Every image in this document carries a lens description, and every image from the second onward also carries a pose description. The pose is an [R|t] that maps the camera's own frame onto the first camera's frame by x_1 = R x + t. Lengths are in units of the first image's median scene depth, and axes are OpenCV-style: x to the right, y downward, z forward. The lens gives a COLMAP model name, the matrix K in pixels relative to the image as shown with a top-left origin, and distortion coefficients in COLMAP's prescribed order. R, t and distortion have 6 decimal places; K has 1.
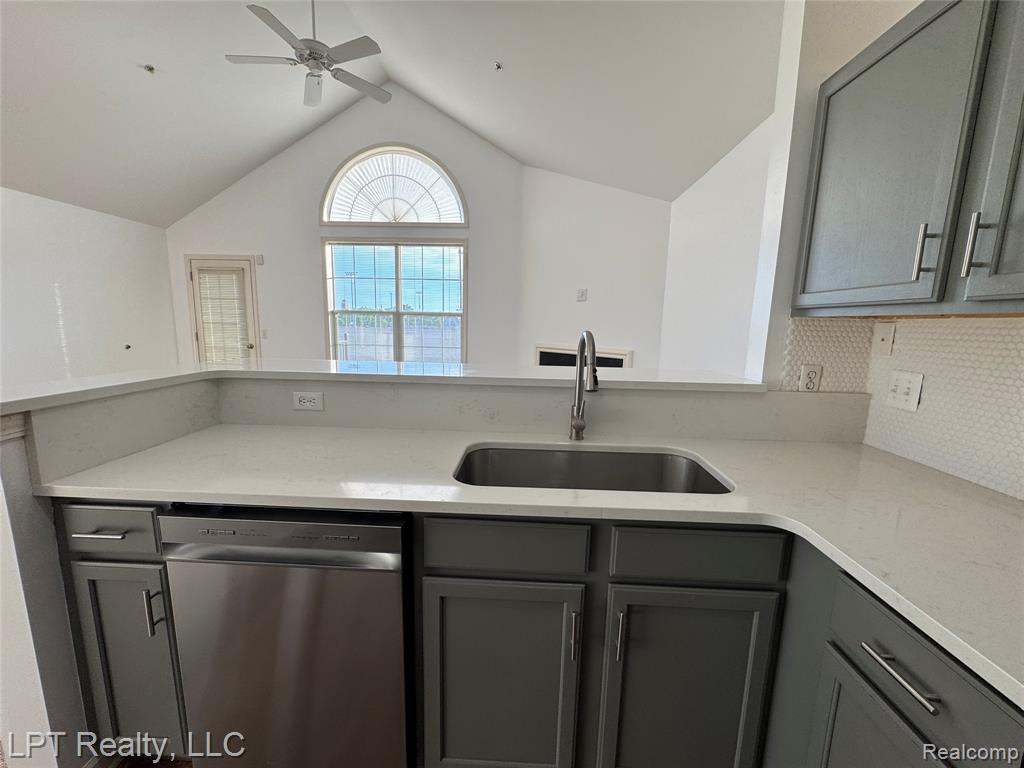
lens RADIAL K [[410.3, 0, 510.9], [0, 410.3, 385.2], [0, 0, 1]] dist [-0.001328, 0.000237]
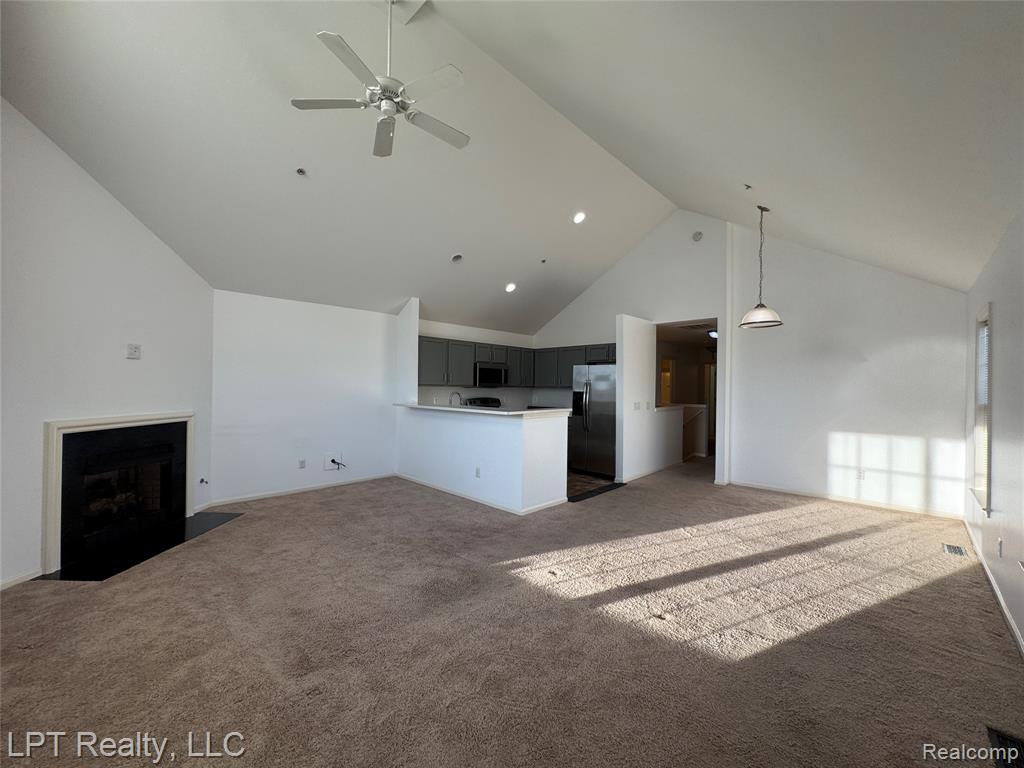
lens RADIAL K [[410.3, 0, 510.9], [0, 410.3, 385.2], [0, 0, 1]] dist [-0.001328, 0.000237]
pose [[-0.747303, -0.026542, 0.663953, -2.821073], [0.073408, 0.989788, 0.122191, -0.623130], [-0.660416, 0.140053, -0.737723, 3.482215]]
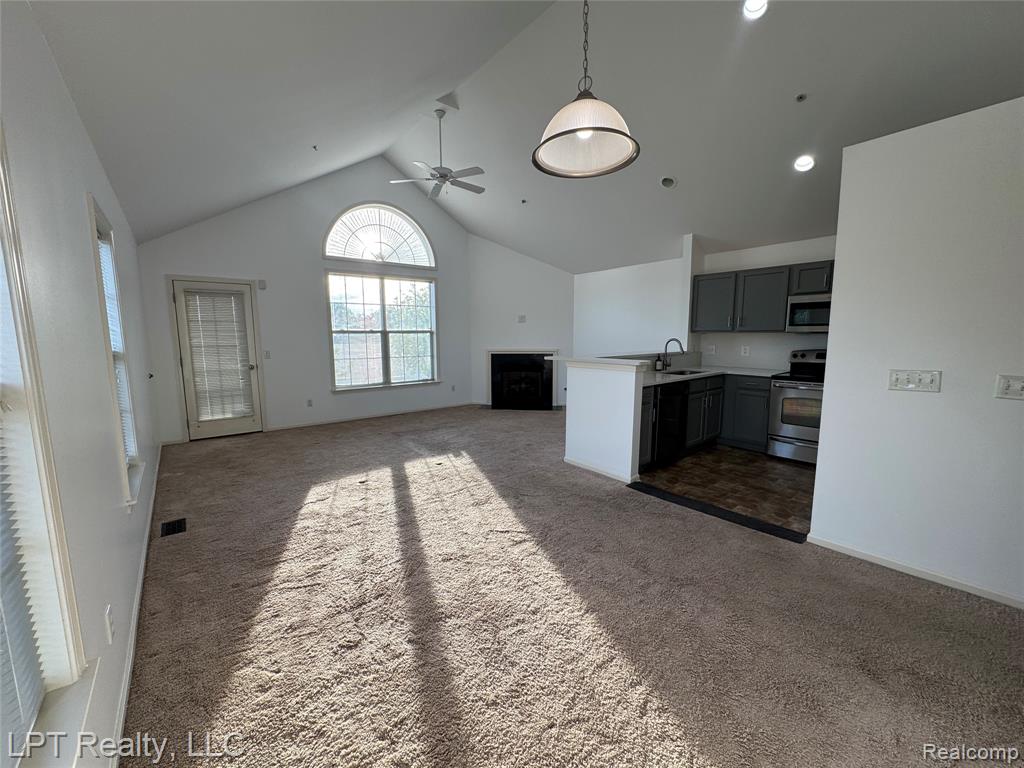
lens RADIAL K [[410.3, 0, 510.9], [0, 410.3, 385.2], [0, 0, 1]] dist [-0.001328, 0.000237]
pose [[0.746828, -0.110961, 0.655694, -3.146007], [0.122402, 0.992072, 0.028471, 0.001028], [-0.653655, 0.058996, 0.754489, -0.754084]]
